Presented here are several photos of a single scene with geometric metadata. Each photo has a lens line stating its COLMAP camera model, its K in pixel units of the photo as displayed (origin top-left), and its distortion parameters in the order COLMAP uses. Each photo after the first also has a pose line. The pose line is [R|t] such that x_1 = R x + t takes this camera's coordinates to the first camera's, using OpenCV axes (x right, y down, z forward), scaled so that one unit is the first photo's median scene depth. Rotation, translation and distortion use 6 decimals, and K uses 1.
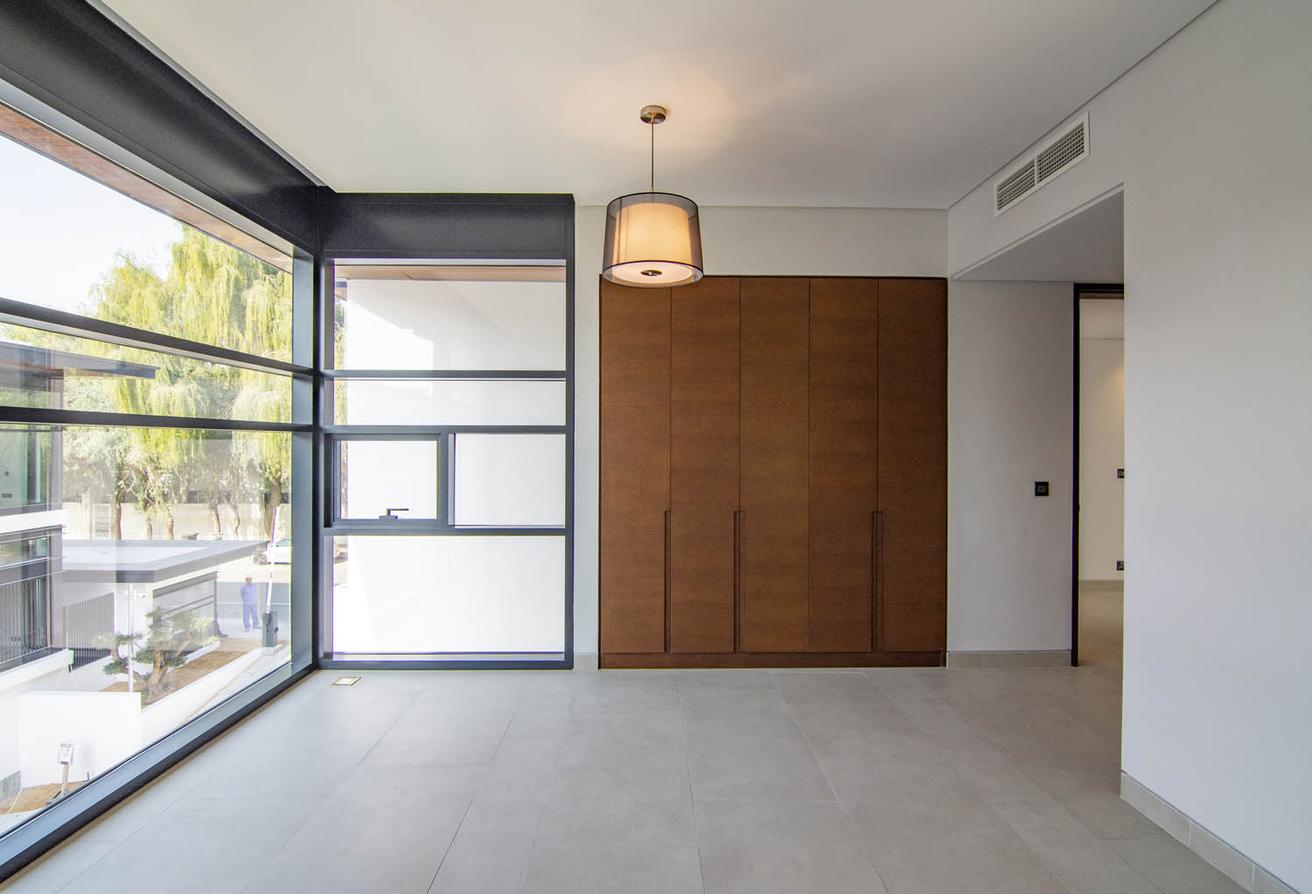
lens RADIAL K [[663.3, 0, 662.8], [0, 663.3, 439.9], [0, 0, 1]] dist [-0.003030, -0.001110]
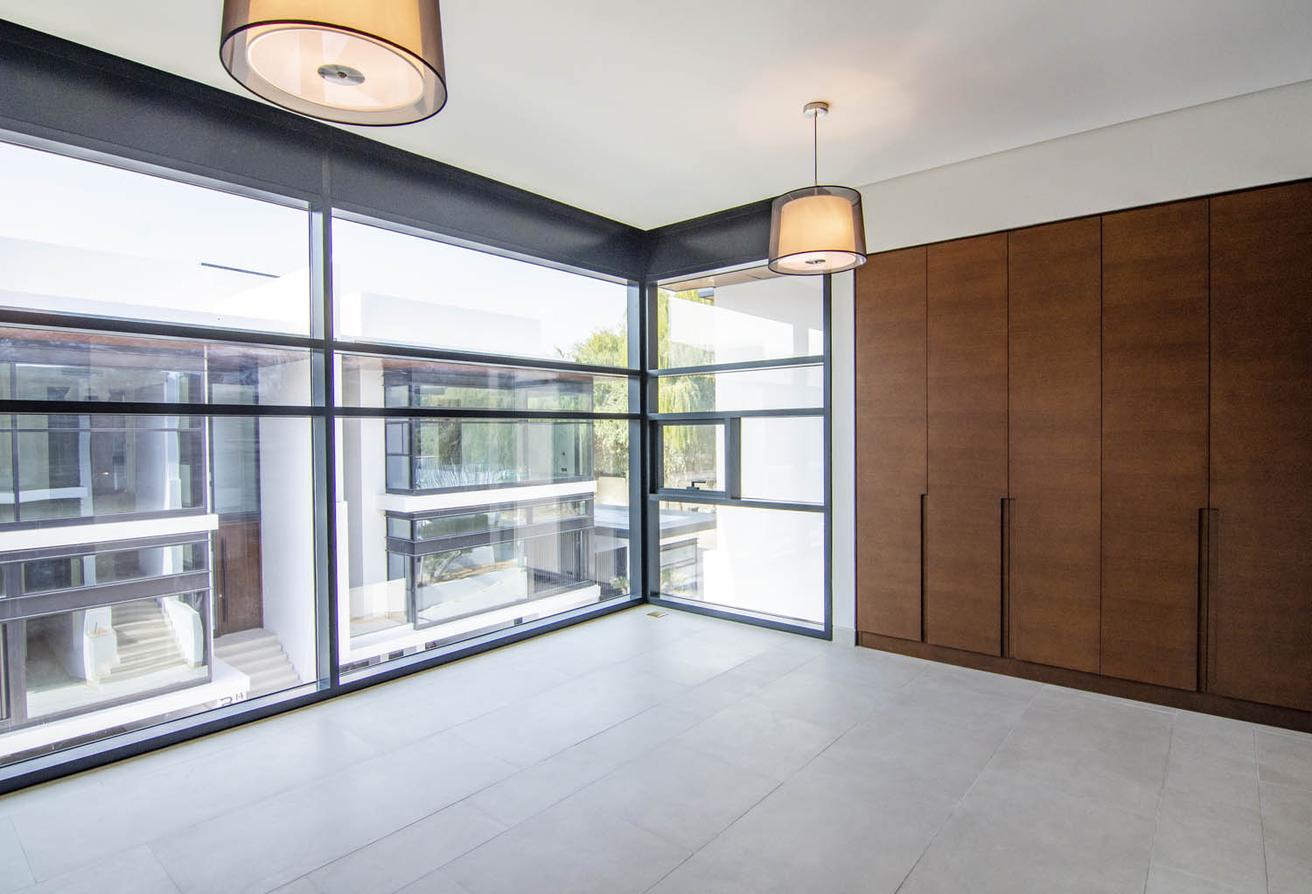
lens RADIAL K [[694.0, 0, 633.6], [0, 694.0, 442.0], [0, 0, 1]] dist [-0.002894, -0.014128]
pose [[0.741508, -0.000367, -0.670944, 0.364118], [0.015893, 0.999729, 0.017017, 0.008808], [0.670756, -0.023281, 0.741312, -0.012703]]
